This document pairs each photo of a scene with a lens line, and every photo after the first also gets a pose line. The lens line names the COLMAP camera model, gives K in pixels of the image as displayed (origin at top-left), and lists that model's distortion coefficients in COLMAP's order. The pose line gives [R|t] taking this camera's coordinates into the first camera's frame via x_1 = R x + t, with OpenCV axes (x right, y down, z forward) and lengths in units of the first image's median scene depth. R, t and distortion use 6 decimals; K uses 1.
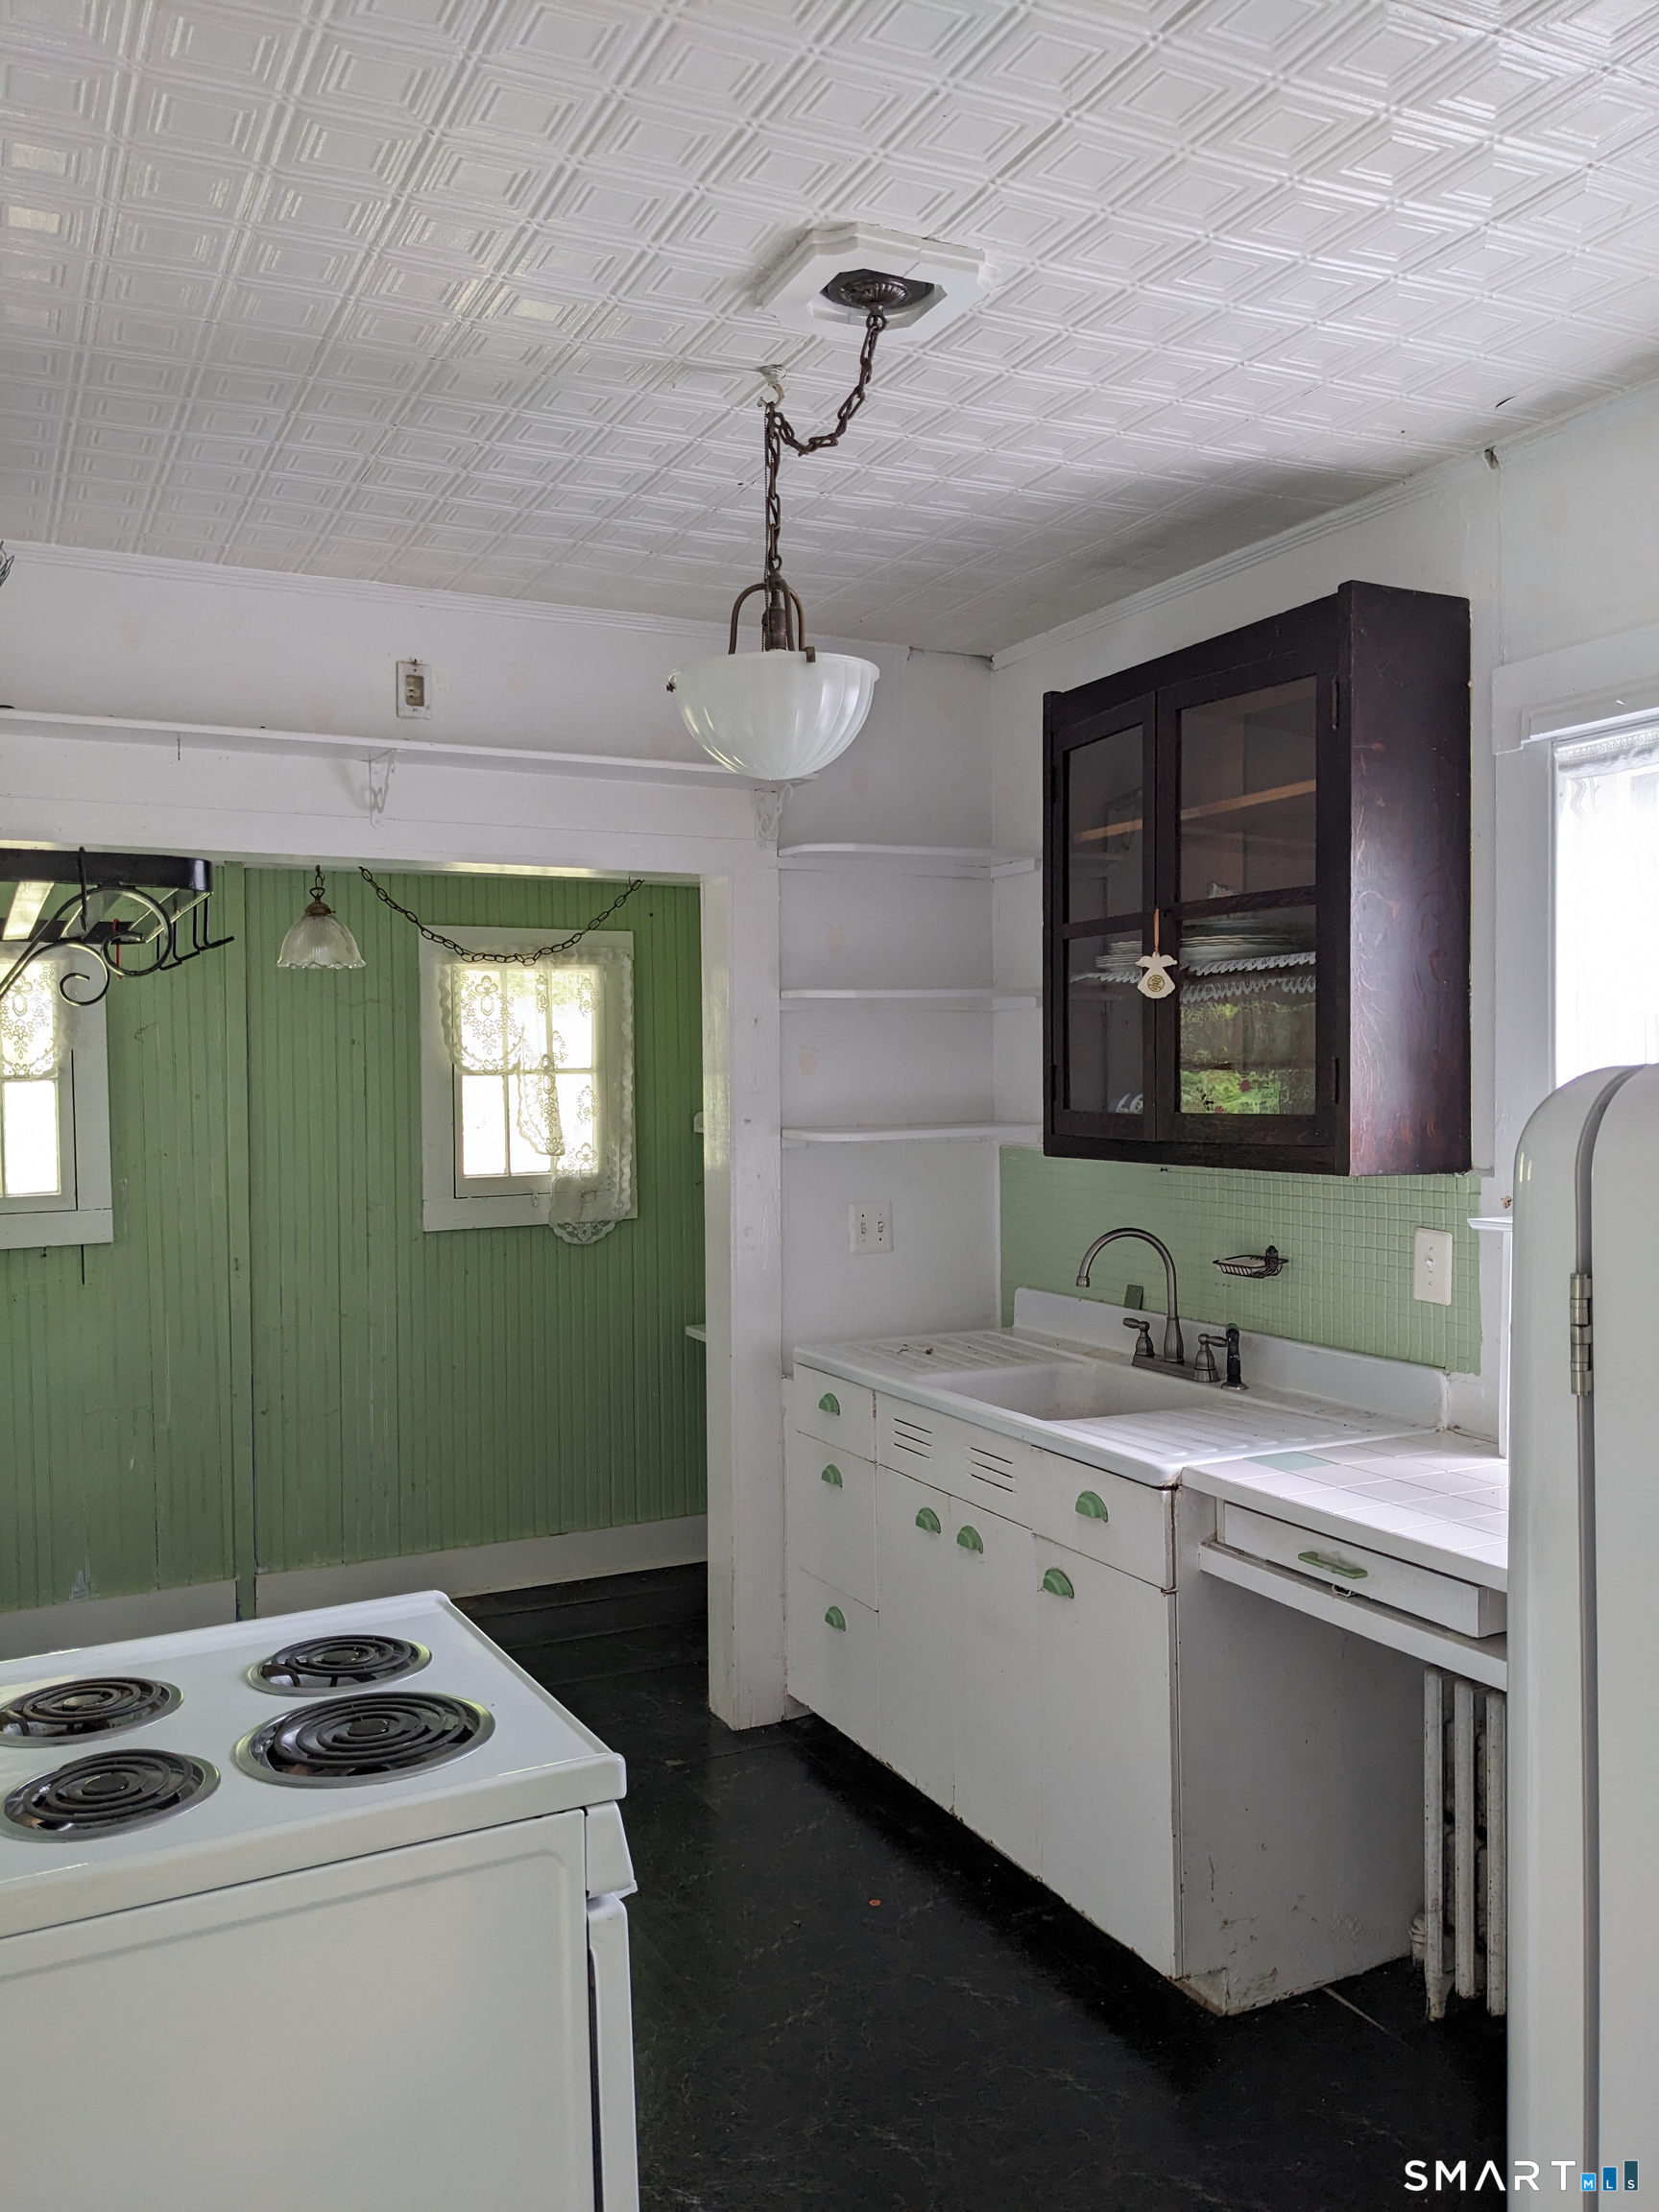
lens RADIAL K [[1772.3, 0, 829.5], [0, 1772.3, 1106.0], [0, 0, 1]] dist [0.102023, -0.190452]
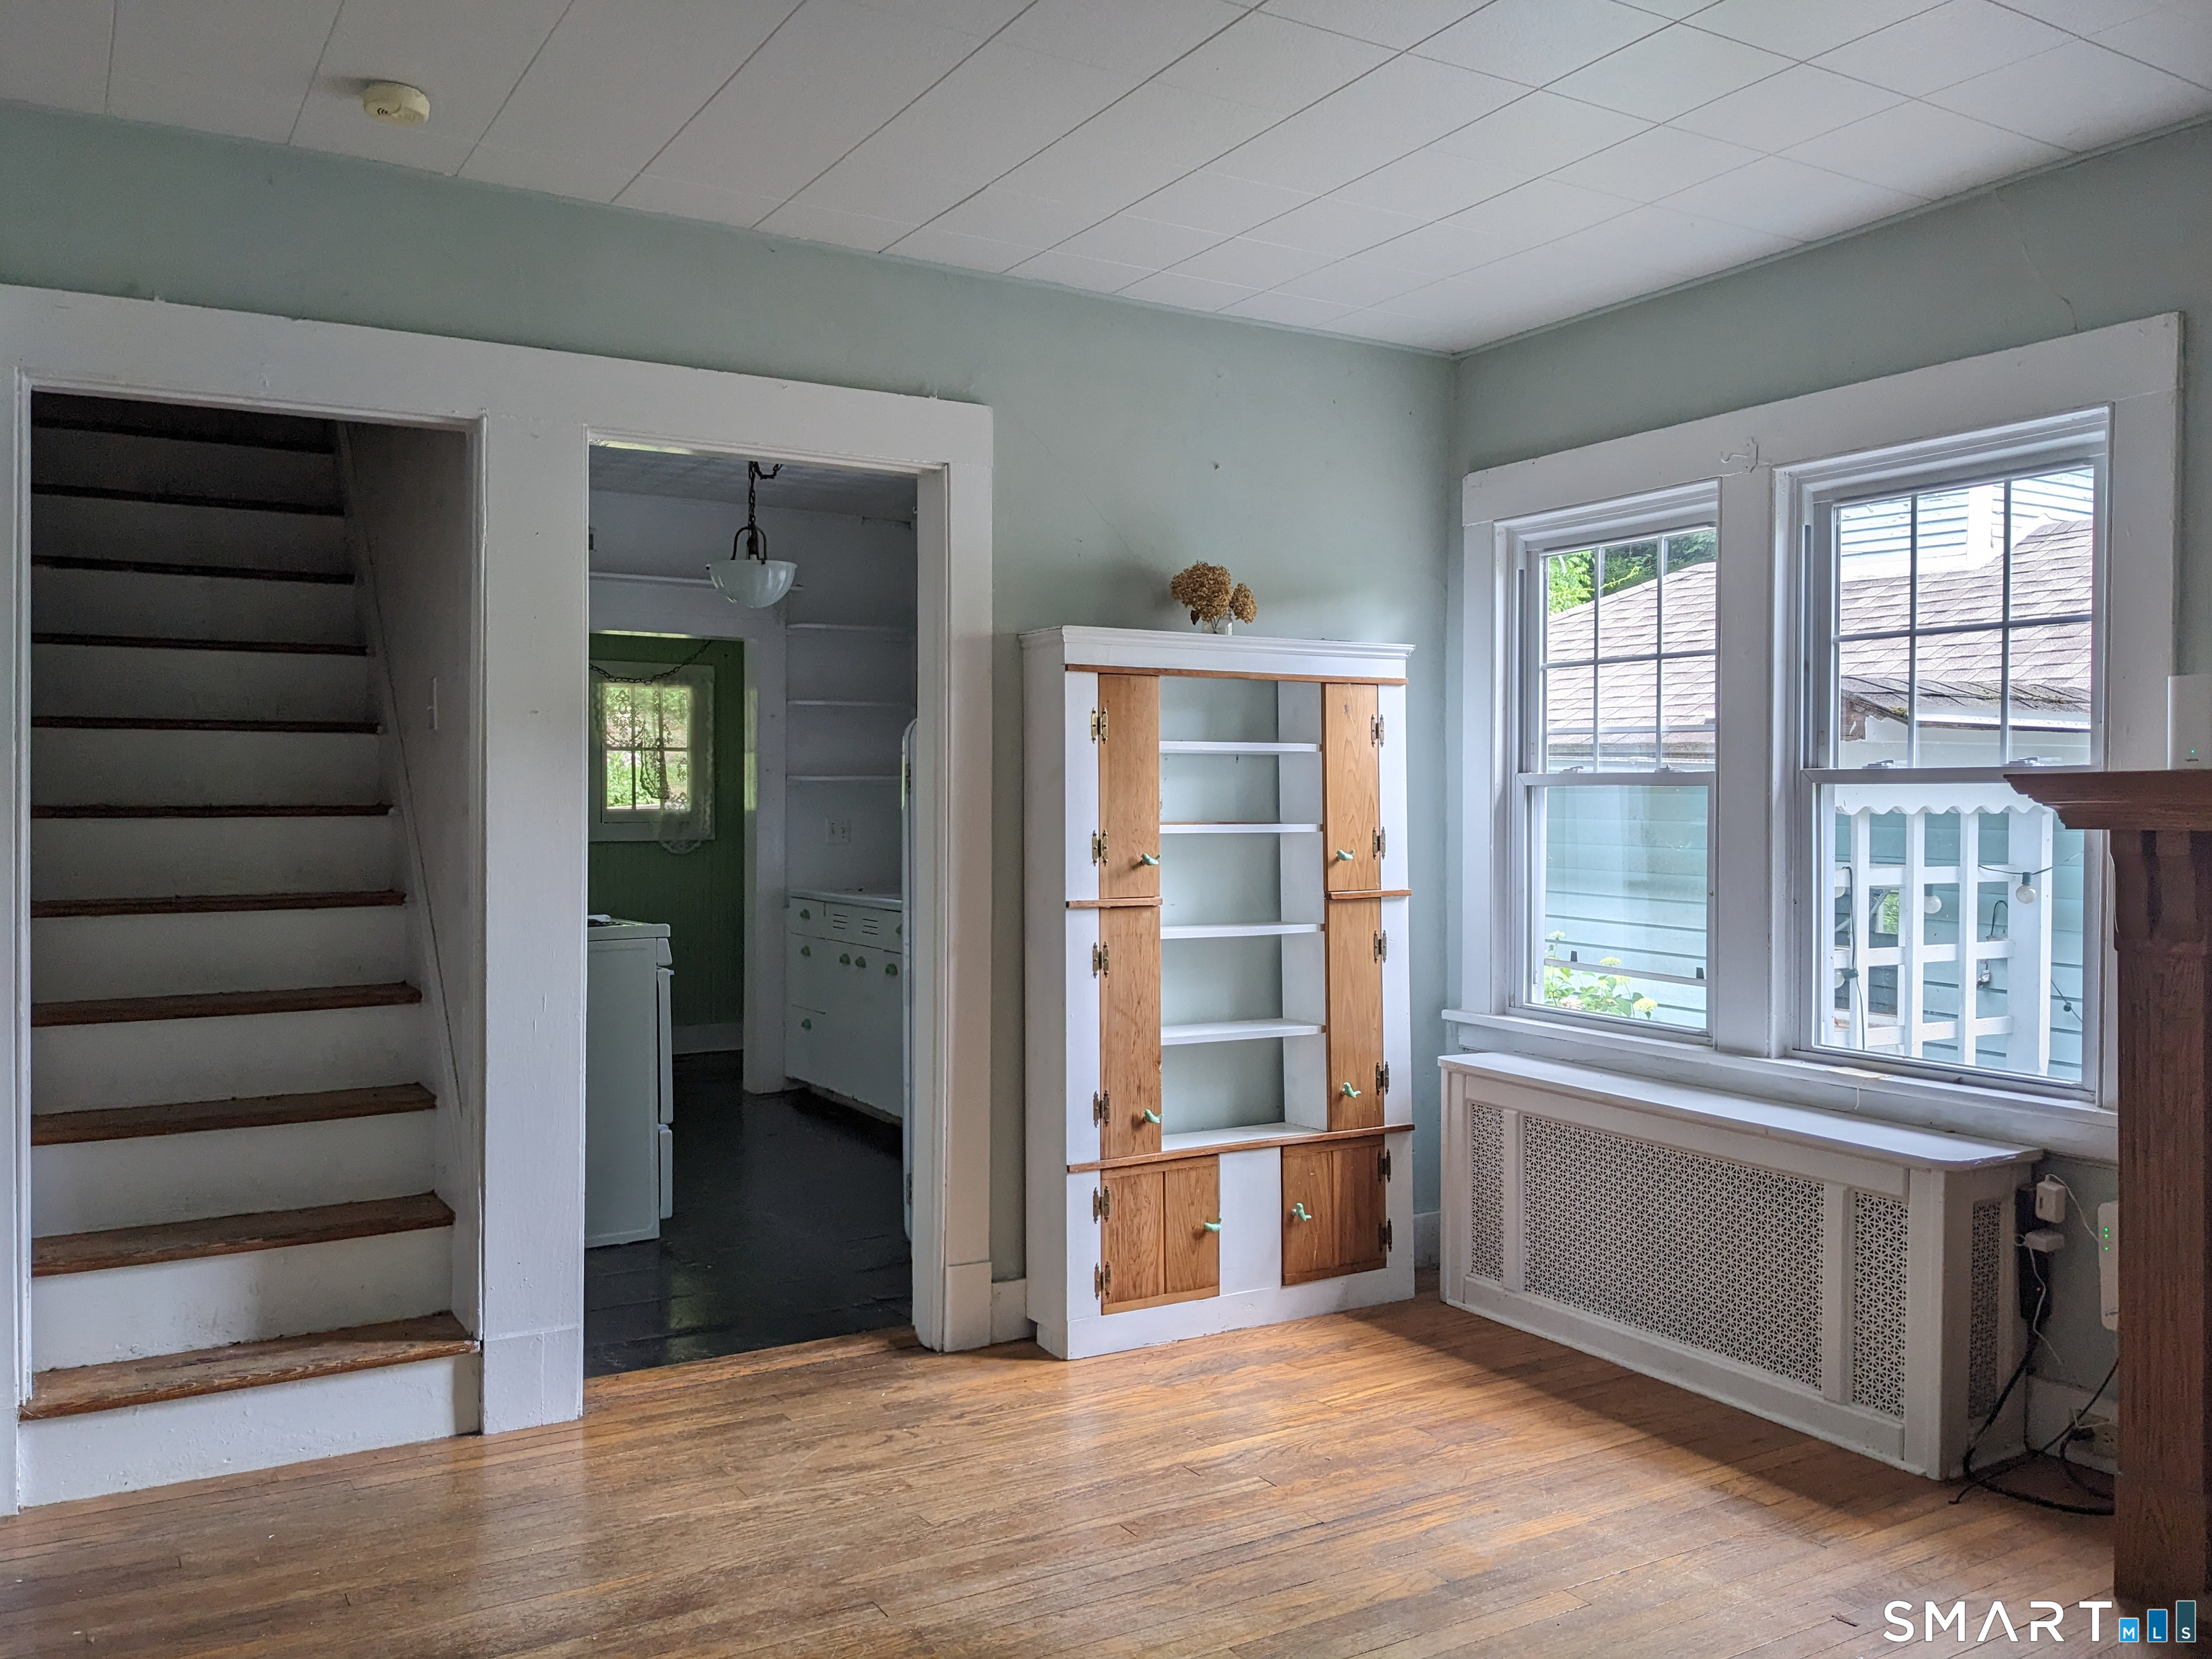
lens RADIAL K [[1772.3, 0, 1144.7], [0, 1772.3, 824.6], [0, 0, 1]] dist [0.102023, -0.190452]
pose [[0.994872, 0.010039, 0.100638, 0.128865], [-0.009414, 0.999933, -0.006680, 0.059544], [-0.100698, 0.005698, 0.994901, -0.722675]]
